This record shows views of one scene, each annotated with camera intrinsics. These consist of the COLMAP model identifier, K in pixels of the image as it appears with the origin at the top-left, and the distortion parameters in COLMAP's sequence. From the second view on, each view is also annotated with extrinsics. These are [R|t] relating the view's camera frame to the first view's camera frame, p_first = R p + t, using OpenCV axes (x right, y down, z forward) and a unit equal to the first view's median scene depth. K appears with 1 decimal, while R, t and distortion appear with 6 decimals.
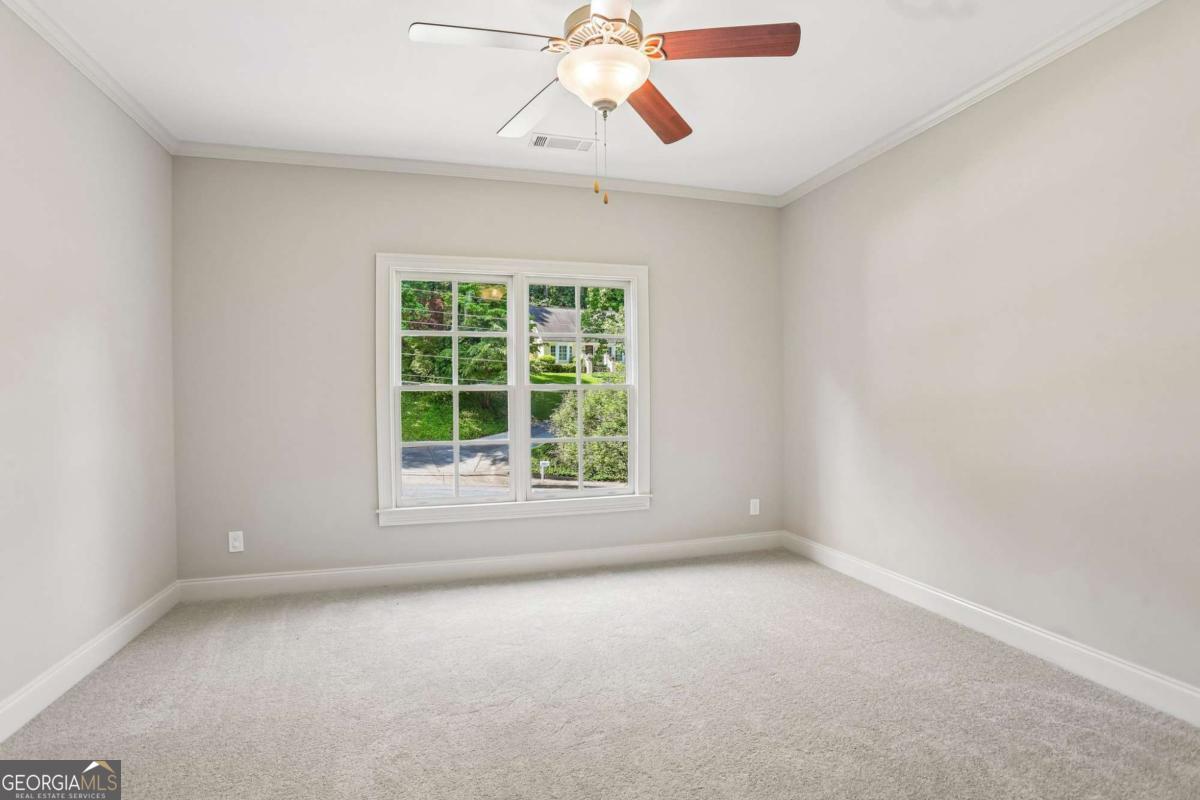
lens RADIAL K [[686.3, 0, 595.5], [0, 686.3, 397.5], [0, 0, 1]] dist [-0.026896, -0.000474]
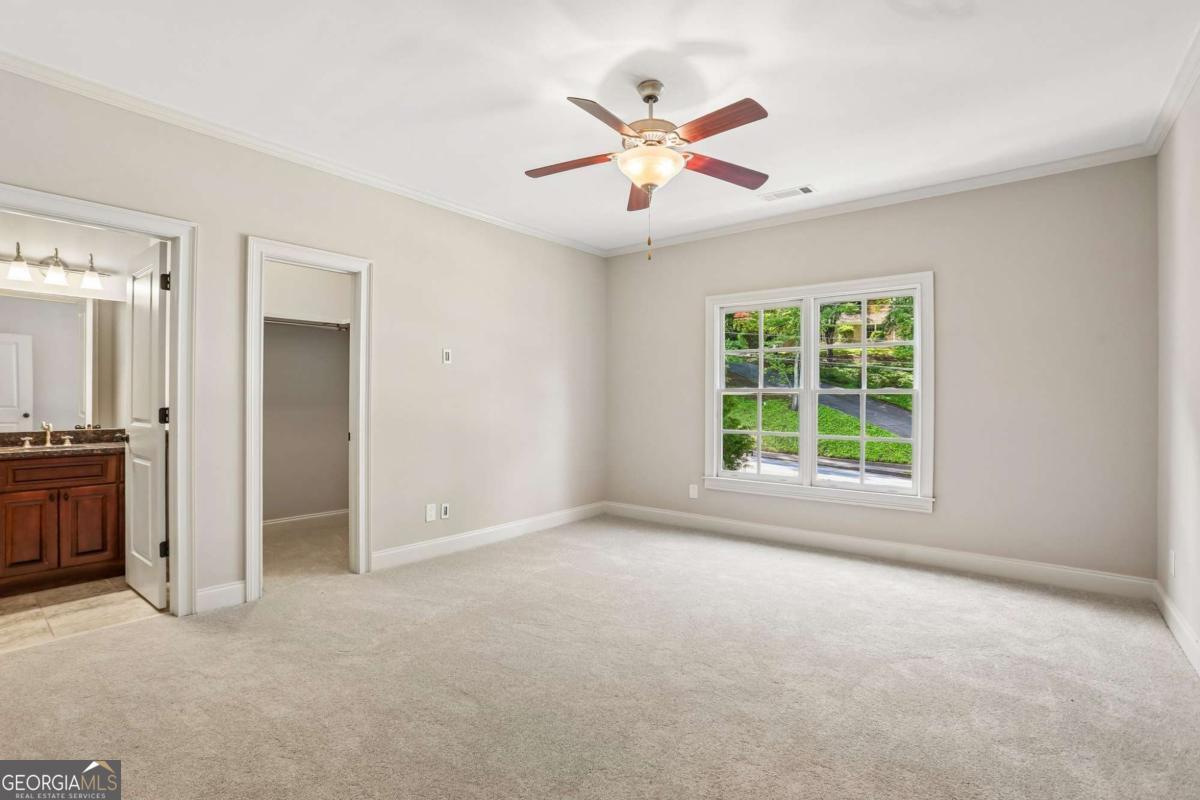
lens RADIAL K [[550.0, 0, 602.2], [0, 550.0, 406.2], [0, 0, 1]] dist [-0.037521, 0.008204]
pose [[0.567825, 0.022914, -0.822830, 0.472364], [-0.010310, 0.999732, 0.020725, -0.005059], [0.823085, -0.003285, 0.567909, 0.157174]]
